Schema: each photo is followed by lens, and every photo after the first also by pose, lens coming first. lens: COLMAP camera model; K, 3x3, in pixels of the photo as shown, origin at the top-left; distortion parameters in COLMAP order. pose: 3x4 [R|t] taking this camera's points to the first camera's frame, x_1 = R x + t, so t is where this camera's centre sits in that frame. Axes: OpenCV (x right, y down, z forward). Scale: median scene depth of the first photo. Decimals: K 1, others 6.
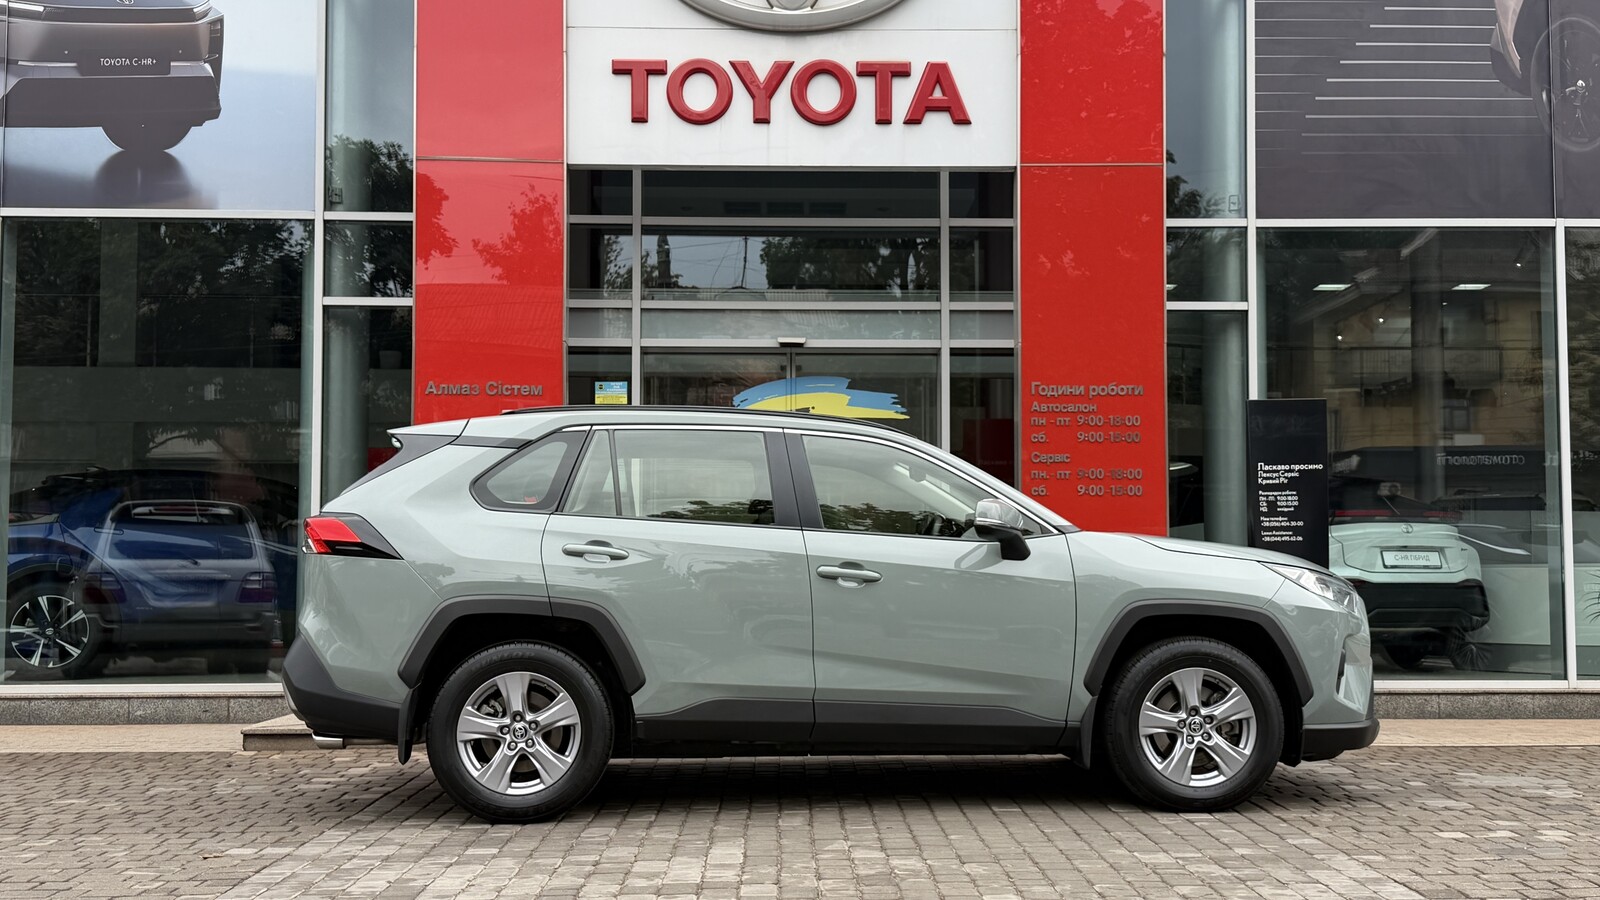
lens RADIAL K [[1669.8, 0, 852.7], [0, 1669.8, 468.4], [0, 0, 1]] dist [0.157368, -0.367885]
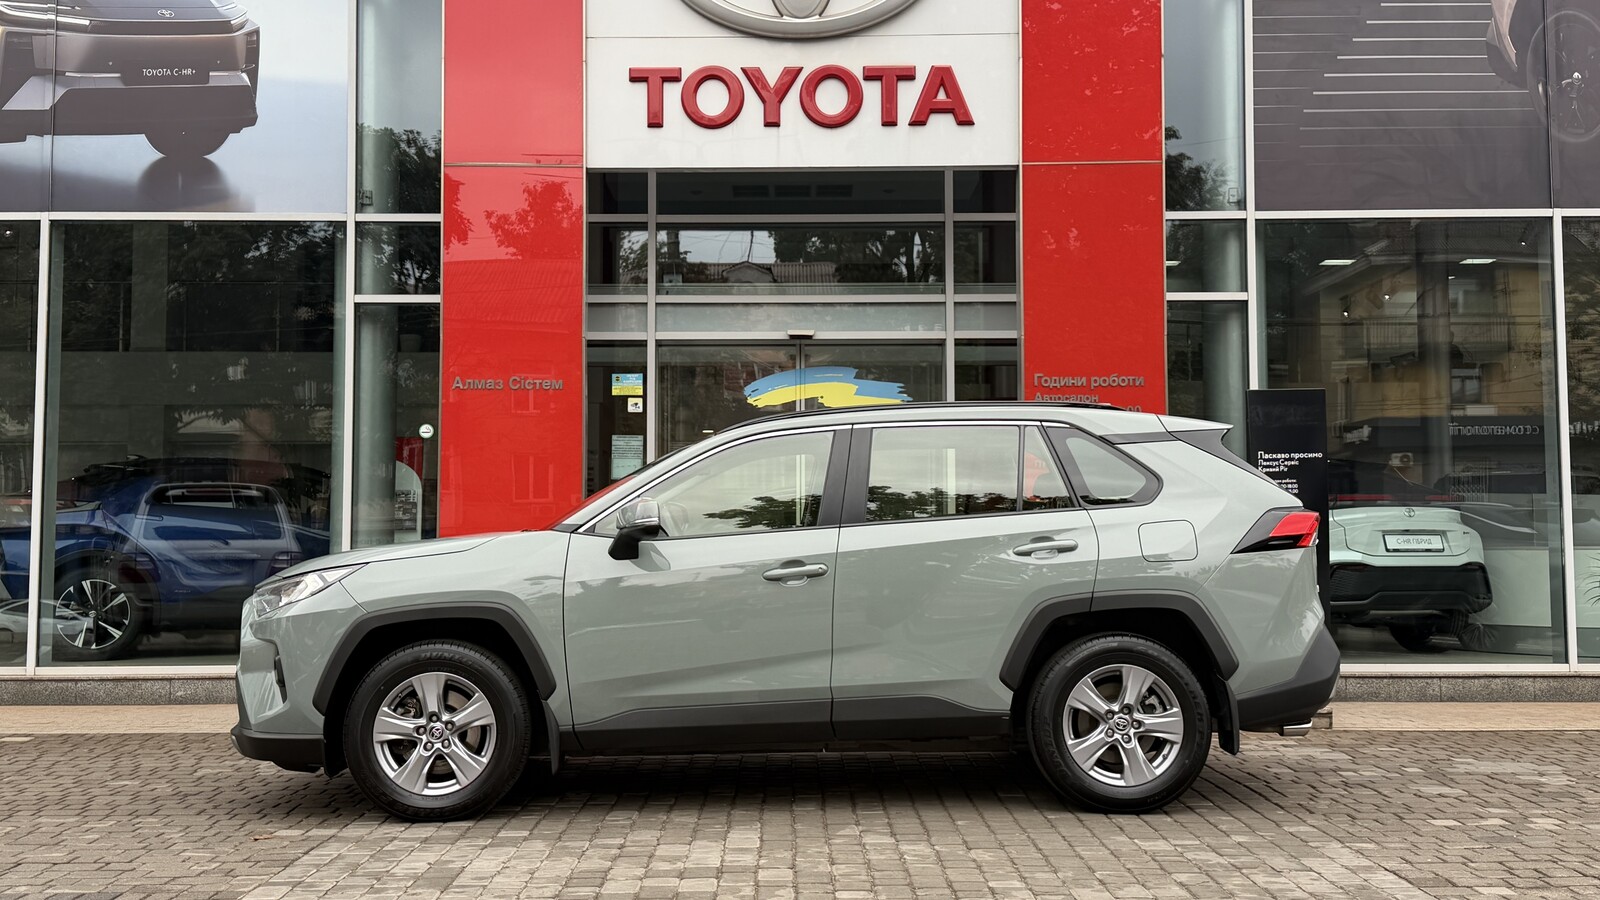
lens RADIAL K [[1662.5, 0, 797.2], [0, 1662.5, 416.1], [0, 0, 1]] dist [0.171752, -0.416269]
pose [[0.999306, -0.004083, -0.037024, -0.001049], [0.003602, 0.999909, -0.013033, -0.012445], [0.037074, 0.012890, 0.999229, -0.030245]]
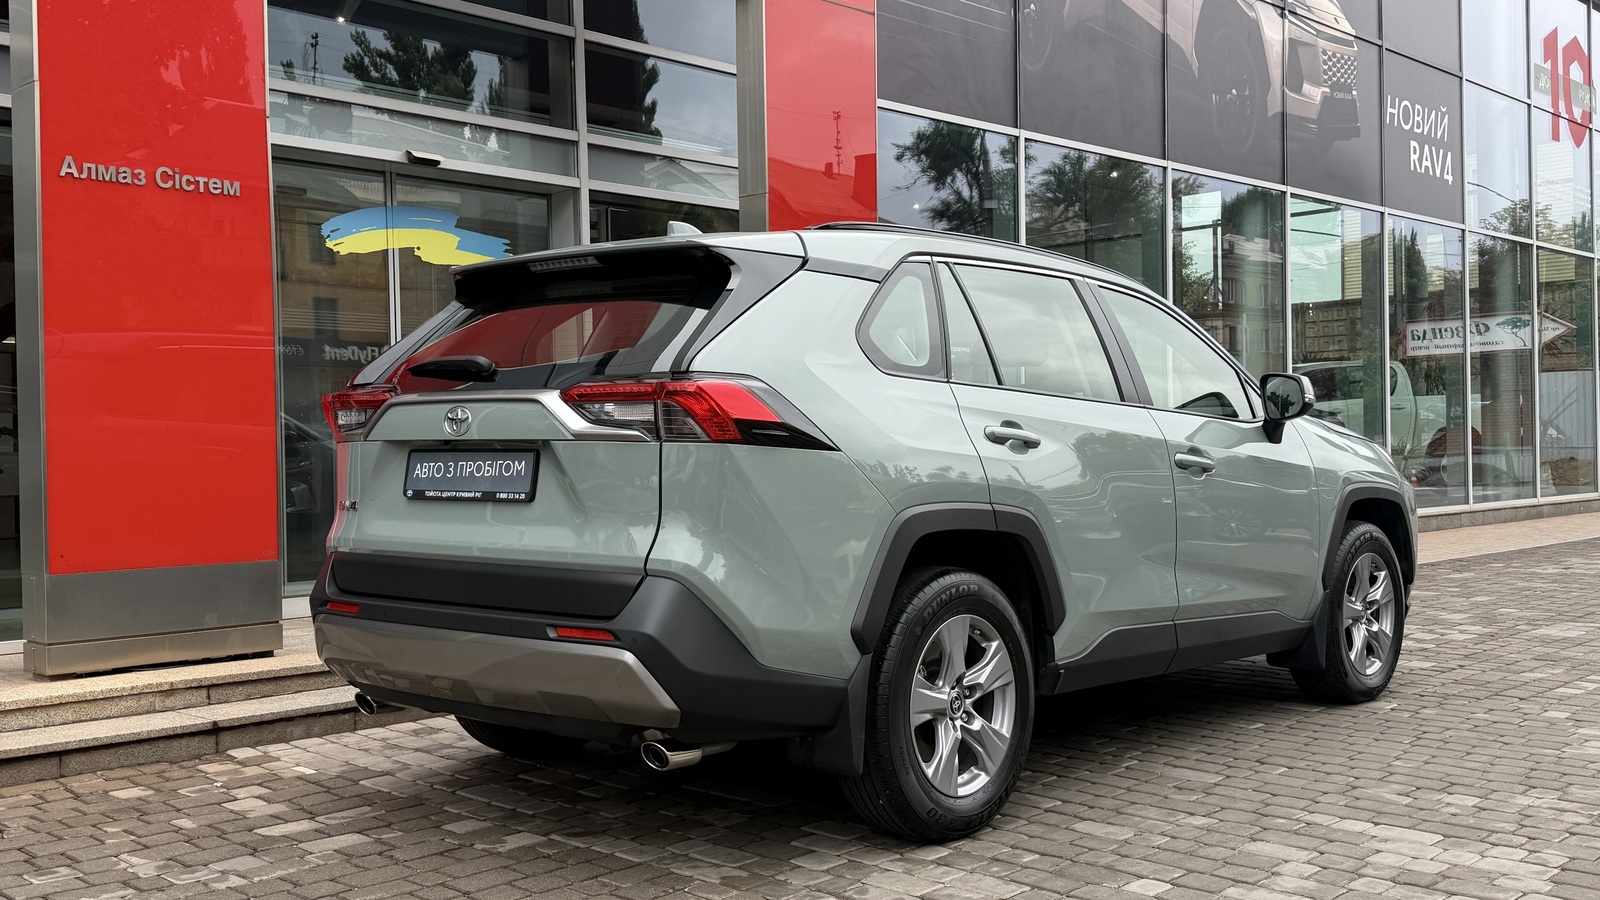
lens RADIAL K [[1579.6, 0, 800.0], [0, 1579.6, 450.0], [0, 0, 1]] dist [0.151779, -0.347509]
pose [[0.719000, -0.009970, 0.694939, -0.447443], [-0.030355, 0.998493, 0.045730, 0.018499], [-0.694347, -0.053975, 0.717613, 0.387948]]
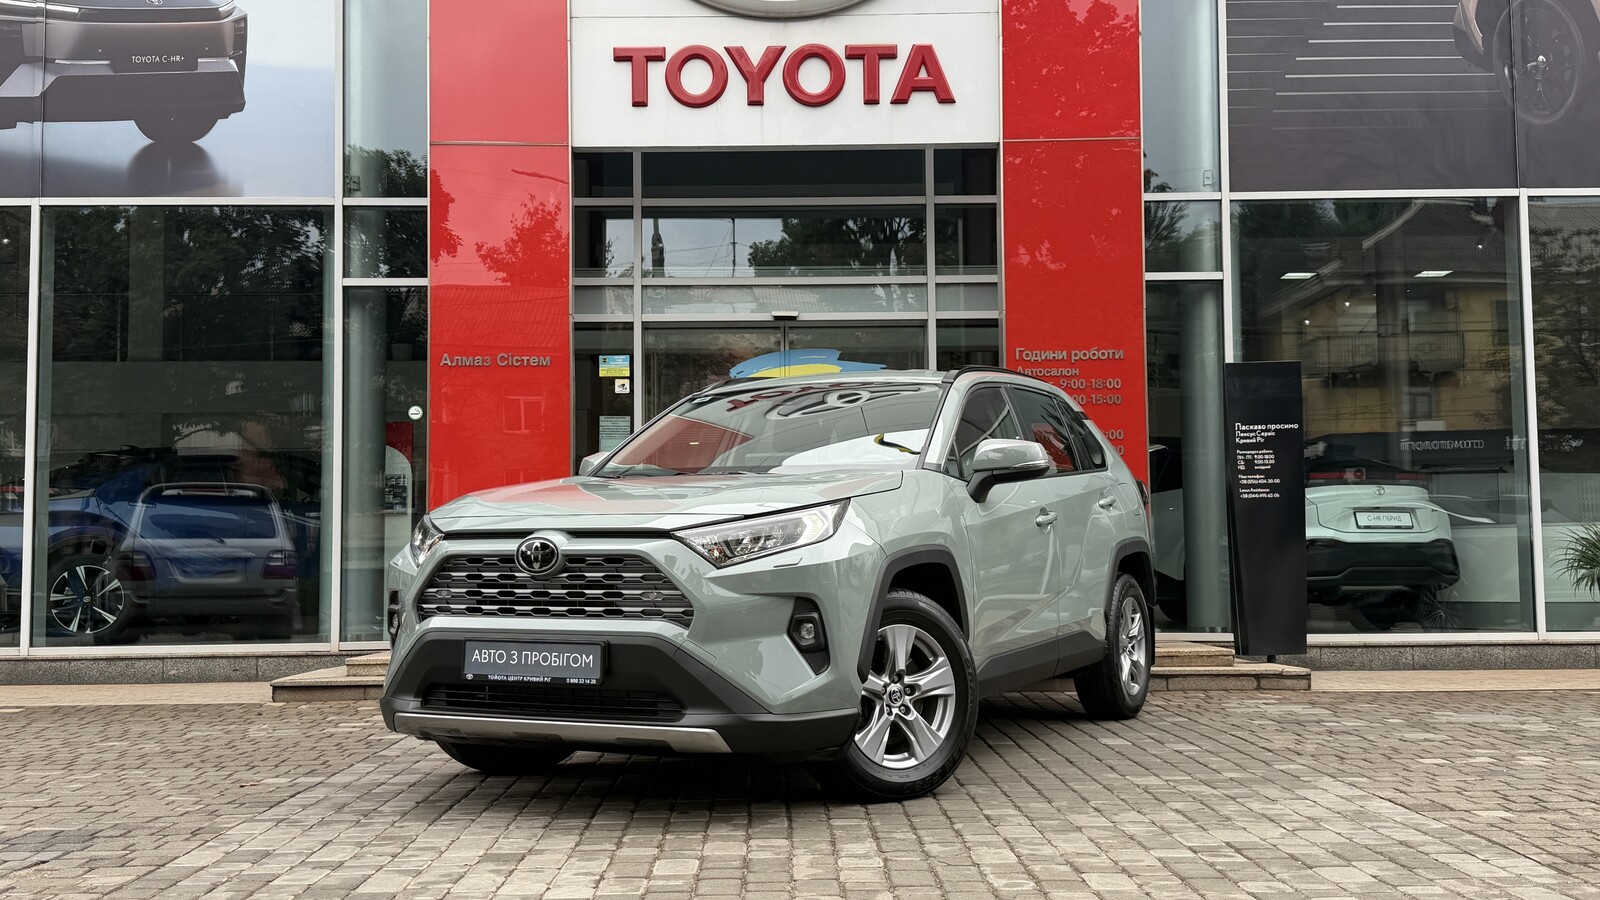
lens RADIAL K [[1591.5, 0, 800.0], [0, 1591.5, 450.0], [0, 0, 1]] dist [0.169126, -0.407887]
pose [[0.999685, -0.010450, -0.022812, -0.005723], [0.010232, 0.999901, -0.009680, 0.020054], [0.022911, 0.009443, 0.999693, 0.000078]]
